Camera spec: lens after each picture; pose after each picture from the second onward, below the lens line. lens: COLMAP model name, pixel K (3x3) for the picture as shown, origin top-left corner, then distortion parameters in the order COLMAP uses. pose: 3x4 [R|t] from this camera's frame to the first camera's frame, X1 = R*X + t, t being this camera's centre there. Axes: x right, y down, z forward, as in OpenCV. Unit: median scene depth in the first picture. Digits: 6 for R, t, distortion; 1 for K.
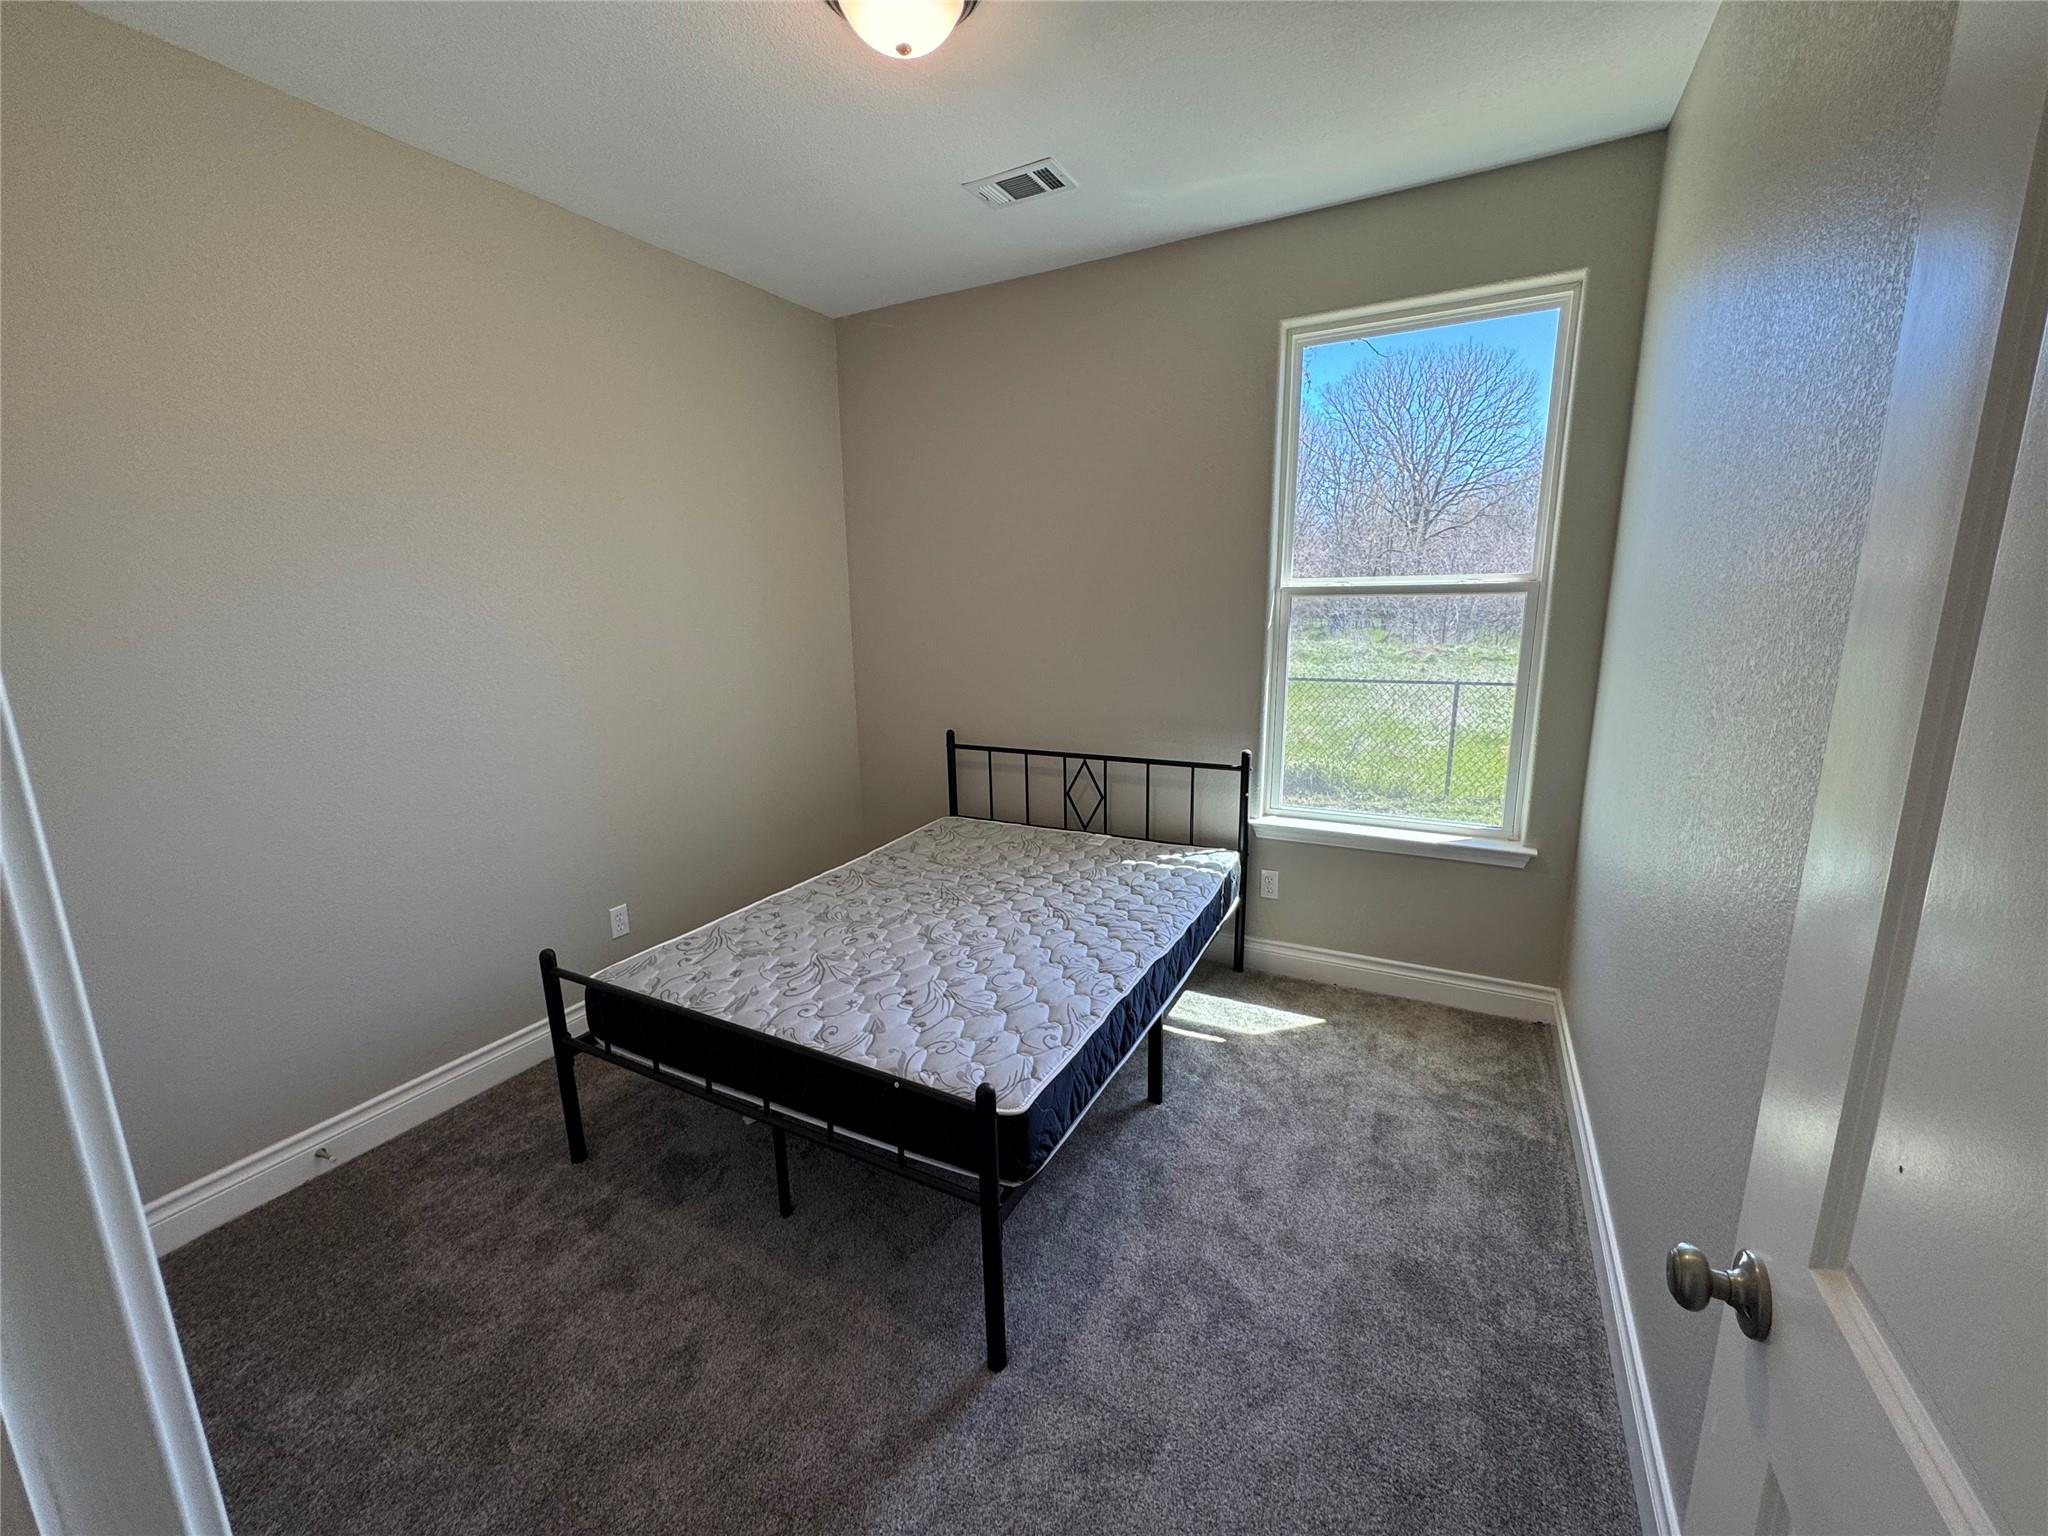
lens RADIAL K [[820.5, 0, 1017.0], [0, 820.5, 767.4], [0, 0, 1]] dist [-0.002383, 0.000254]
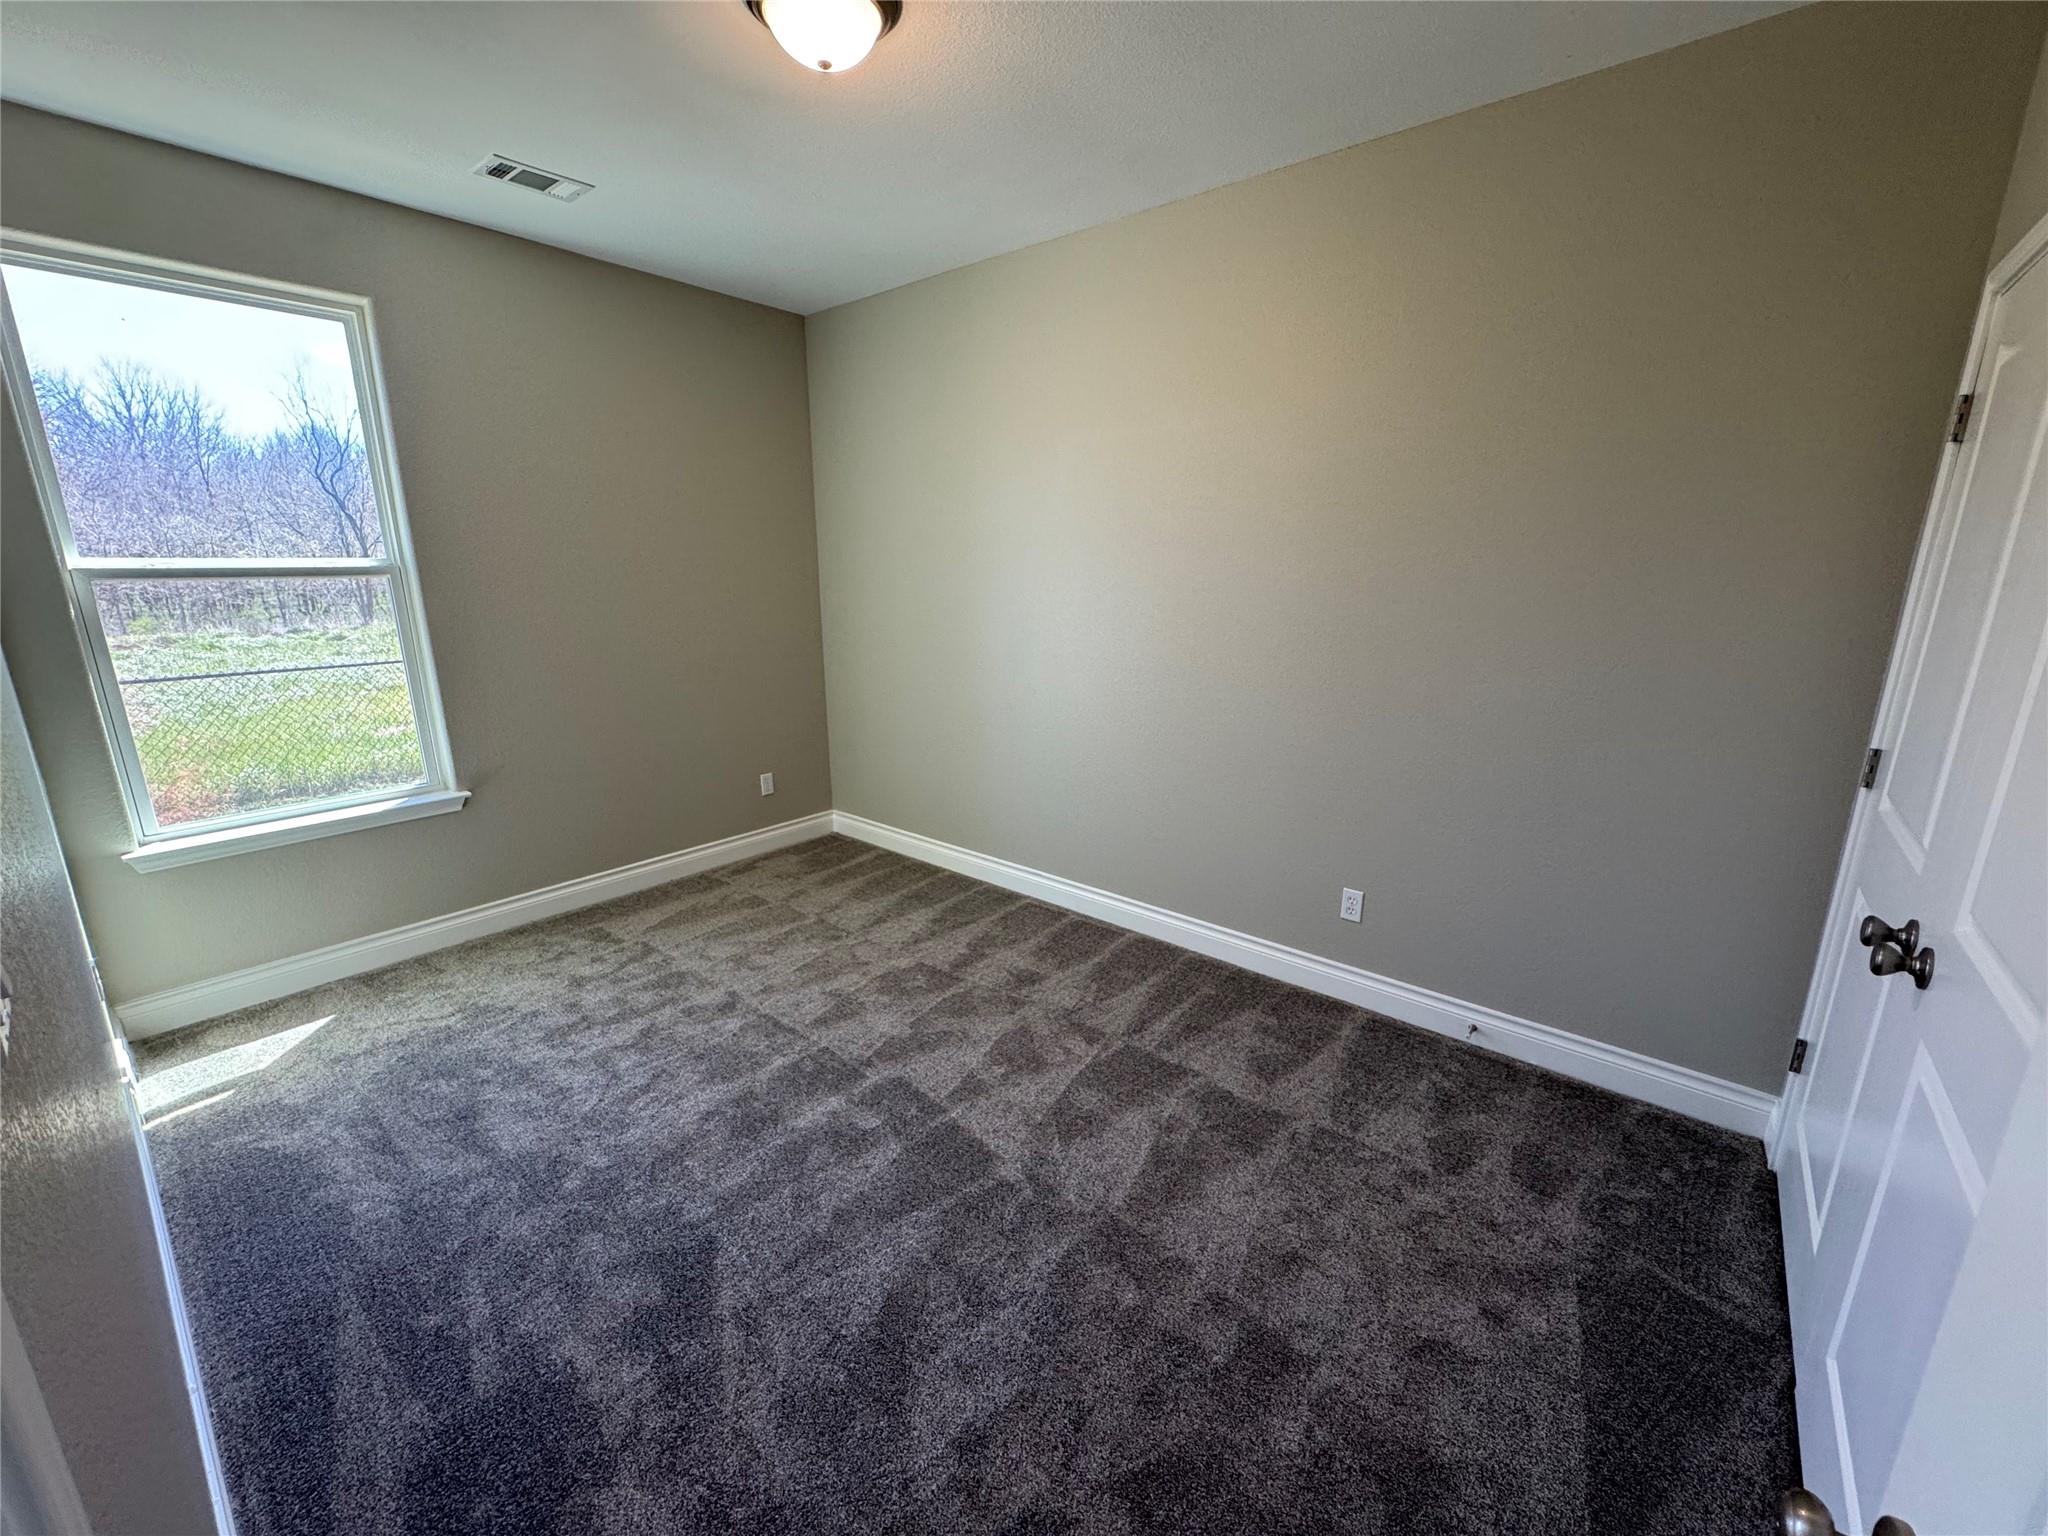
lens RADIAL K [[820.5, 0, 1022.0], [0, 820.5, 766.9], [0, 0, 1]] dist [-0.002383, 0.000254]
pose [[0.199819, -0.220676, 0.954659, -0.326641], [0.196650, 0.963516, 0.181563, 0.006881], [-0.959896, 0.151454, 0.235925, -0.062649]]
